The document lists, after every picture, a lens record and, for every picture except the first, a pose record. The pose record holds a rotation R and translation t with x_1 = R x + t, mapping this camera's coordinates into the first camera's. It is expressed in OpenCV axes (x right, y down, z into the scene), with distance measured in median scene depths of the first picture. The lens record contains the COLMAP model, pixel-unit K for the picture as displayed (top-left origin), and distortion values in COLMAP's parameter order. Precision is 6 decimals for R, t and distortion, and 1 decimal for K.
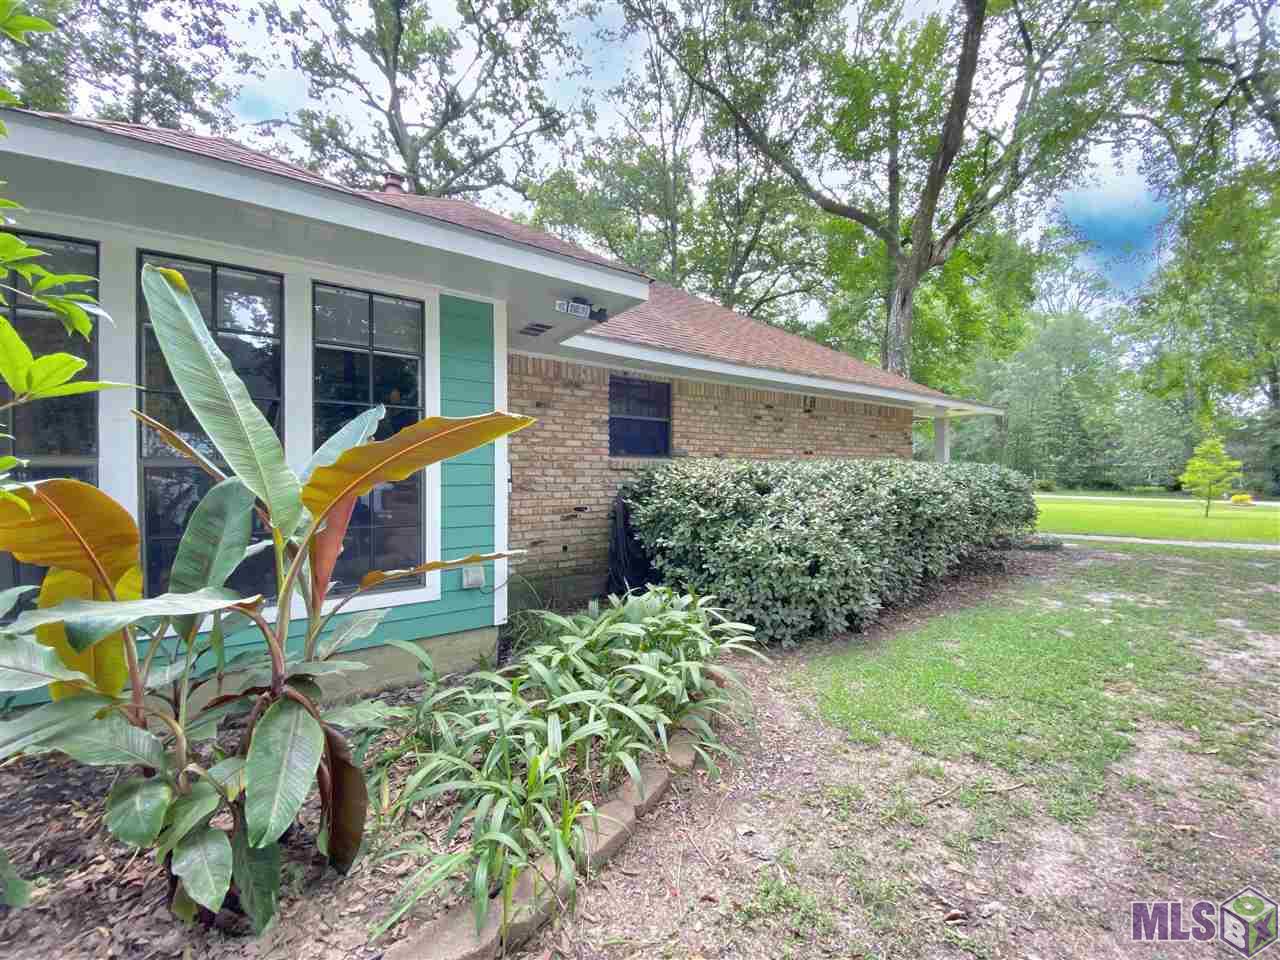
lens RADIAL K [[515.0, 0, 640.0], [0, 515.0, 480.0], [0, 0, 1]] dist [0.033482, -0.028153]
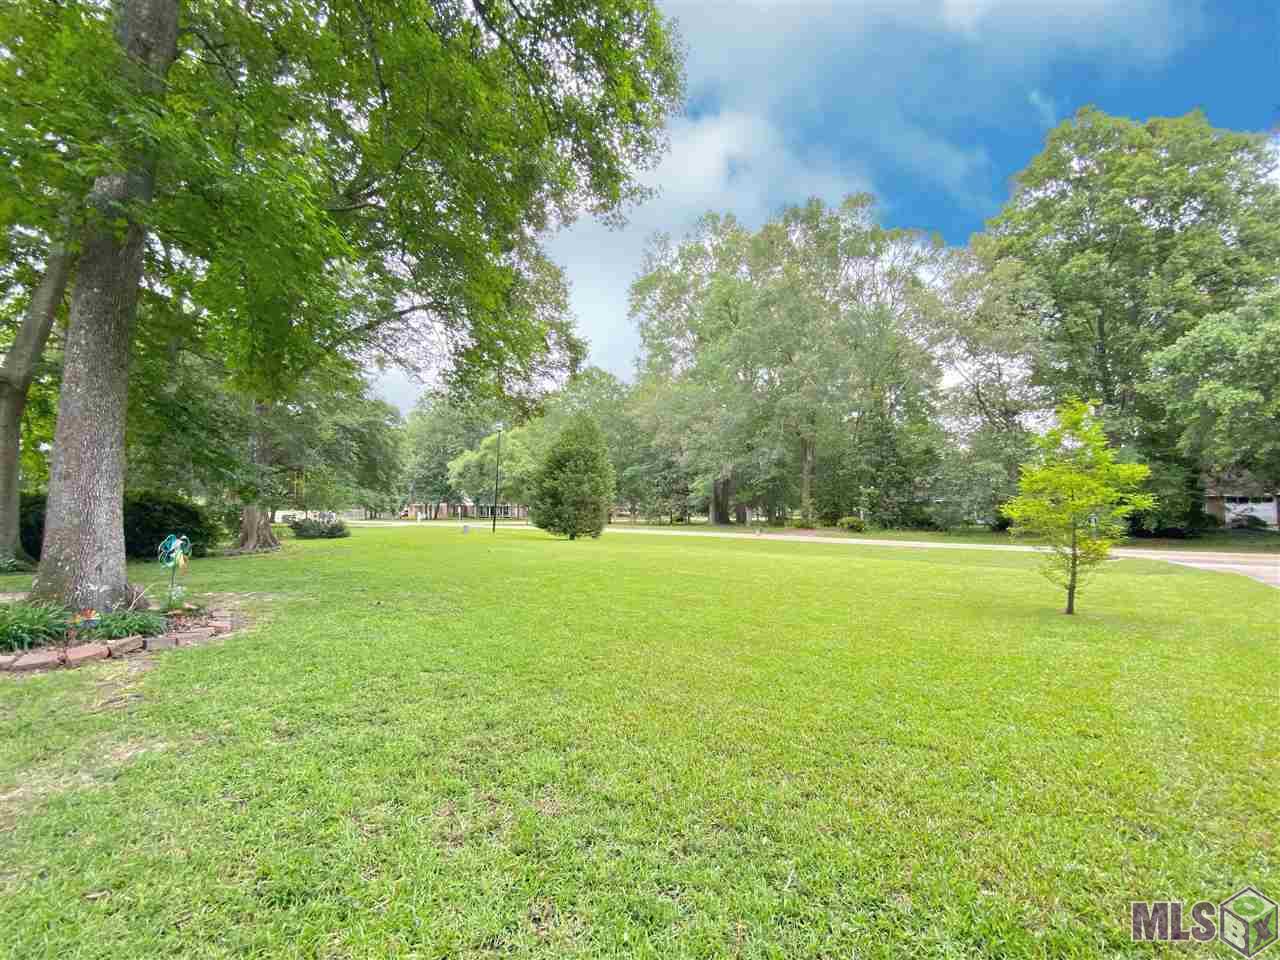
lens RADIAL K [[515.0, 0, 640.0], [0, 515.0, 480.0], [0, 0, 1]] dist [0.033482, -0.028153]
pose [[0.979351, 0.010596, 0.201890, 0.652183], [0.004389, 0.997276, -0.073630, -0.000074], [-0.202120, 0.072996, 0.976637, 0.625739]]
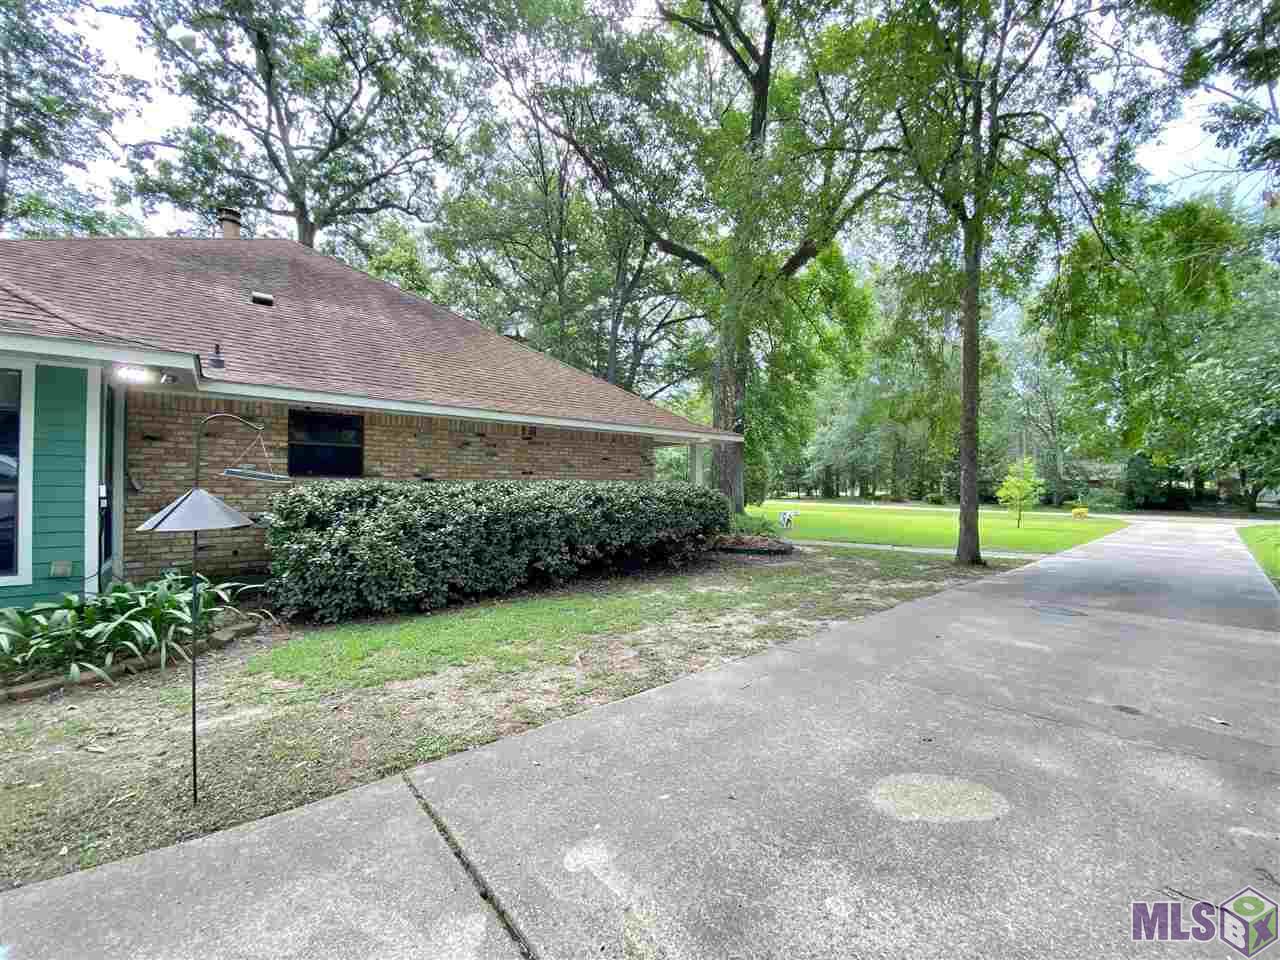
lens RADIAL K [[515.0, 0, 640.0], [0, 515.0, 480.0], [0, 0, 1]] dist [0.033482, -0.028153]
pose [[0.996765, 0.006369, 0.080120, 0.168940], [-0.004518, 0.999719, -0.023261, -0.003386], [-0.080245, 0.022824, 0.996514, -0.072142]]
